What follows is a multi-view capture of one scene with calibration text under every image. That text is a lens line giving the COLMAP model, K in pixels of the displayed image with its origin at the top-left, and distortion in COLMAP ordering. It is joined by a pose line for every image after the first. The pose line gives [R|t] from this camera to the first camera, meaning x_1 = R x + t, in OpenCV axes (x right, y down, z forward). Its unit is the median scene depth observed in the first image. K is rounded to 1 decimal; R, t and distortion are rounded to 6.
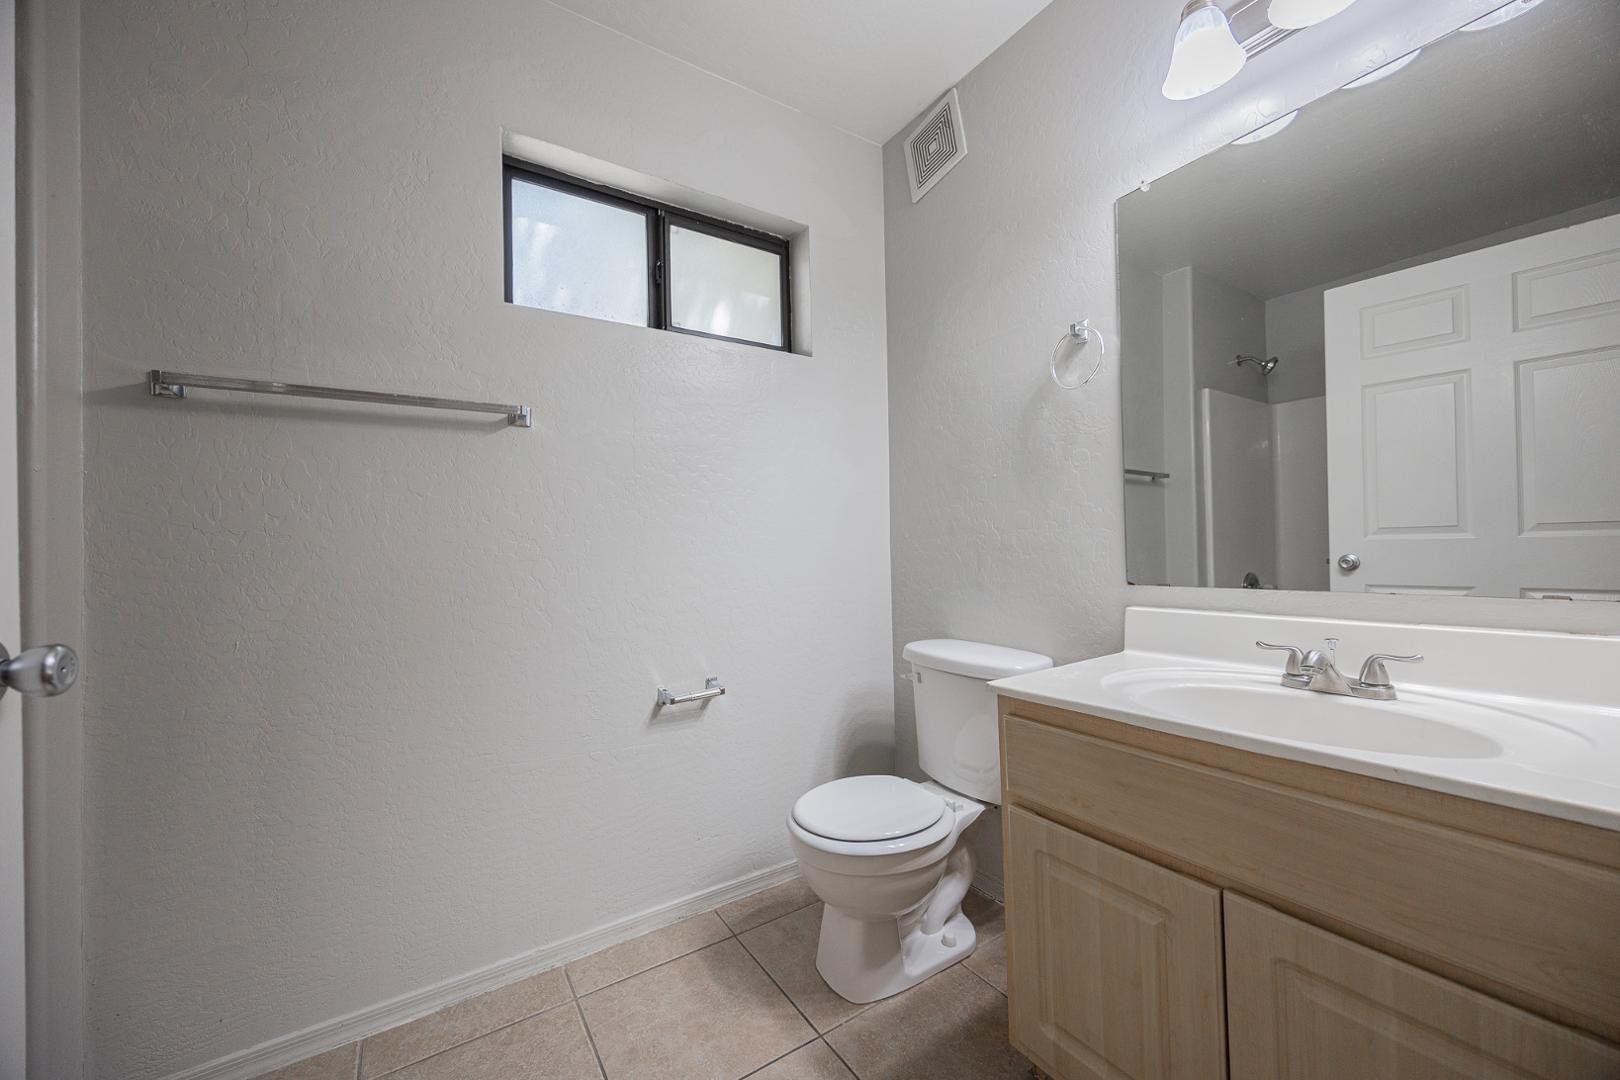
lens RADIAL K [[628.8, 0, 802.1], [0, 628.8, 539.7], [0, 0, 1]] dist [-0.000353, -0.000264]
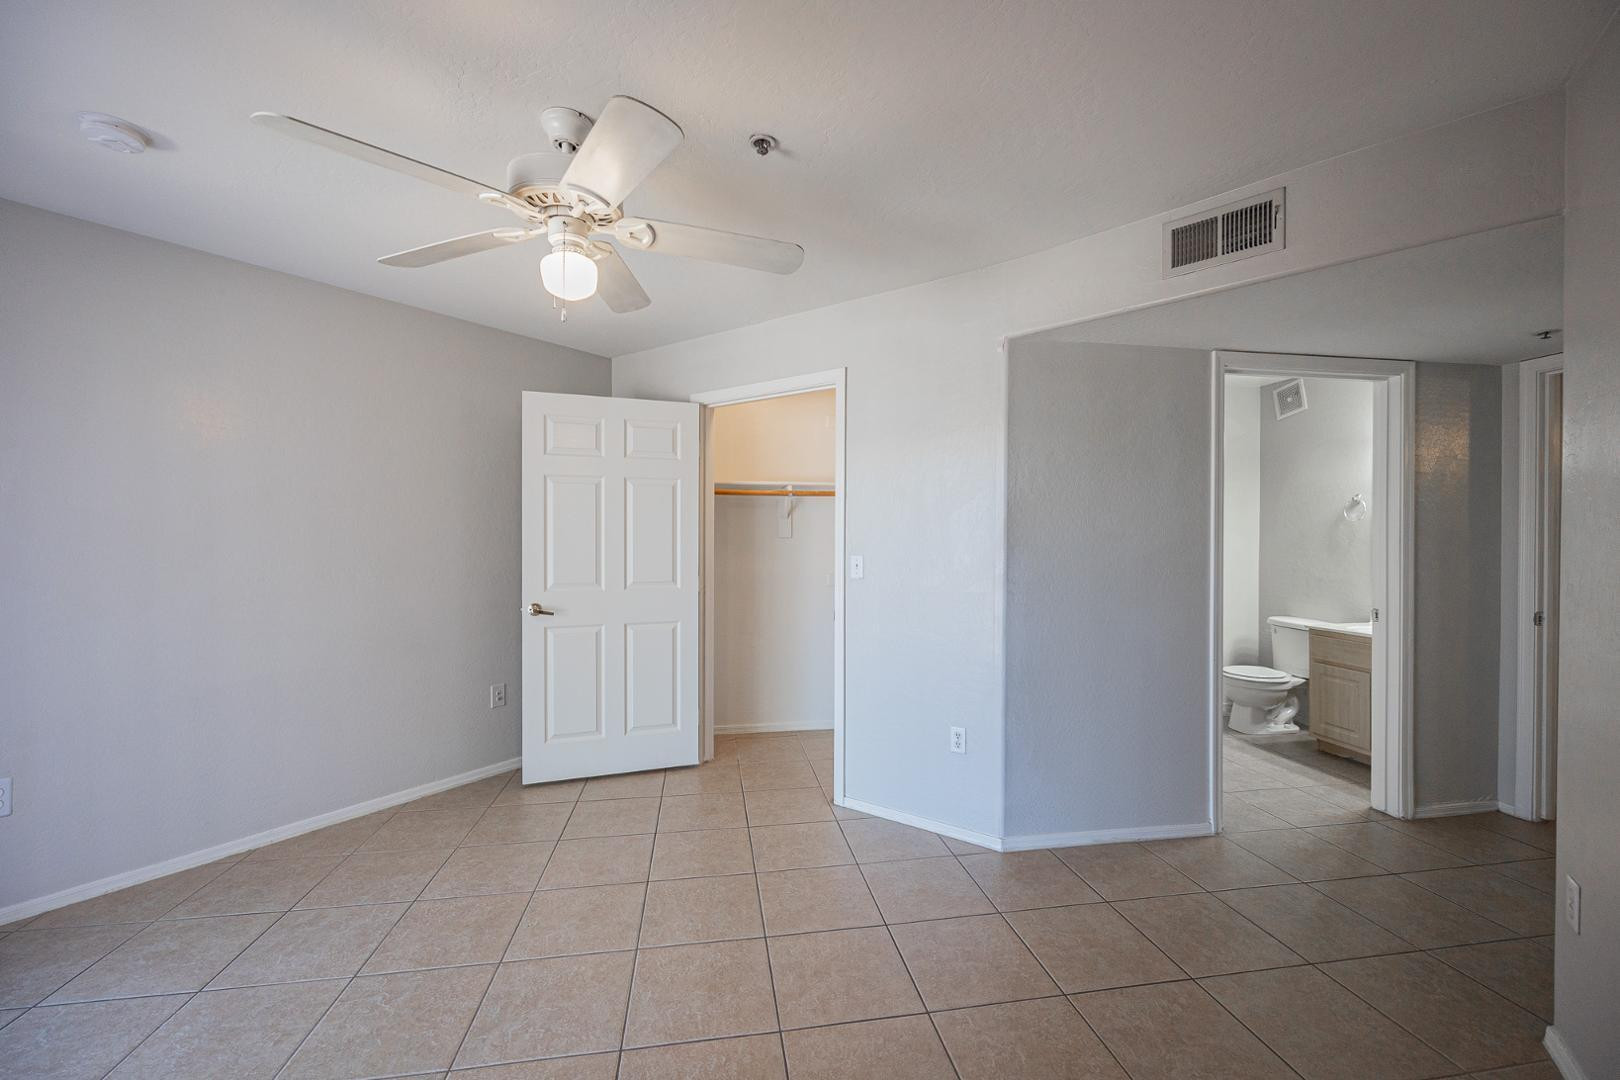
lens RADIAL K [[628.8, 0, 814.7], [0, 628.8, 540.0], [0, 0, 1]] dist [-0.000353, -0.000264]
pose [[0.914348, 0.026865, -0.404037, -0.507971], [-0.019656, 0.999565, 0.021981, -0.165490], [0.404452, -0.012157, 0.914478, -2.104015]]
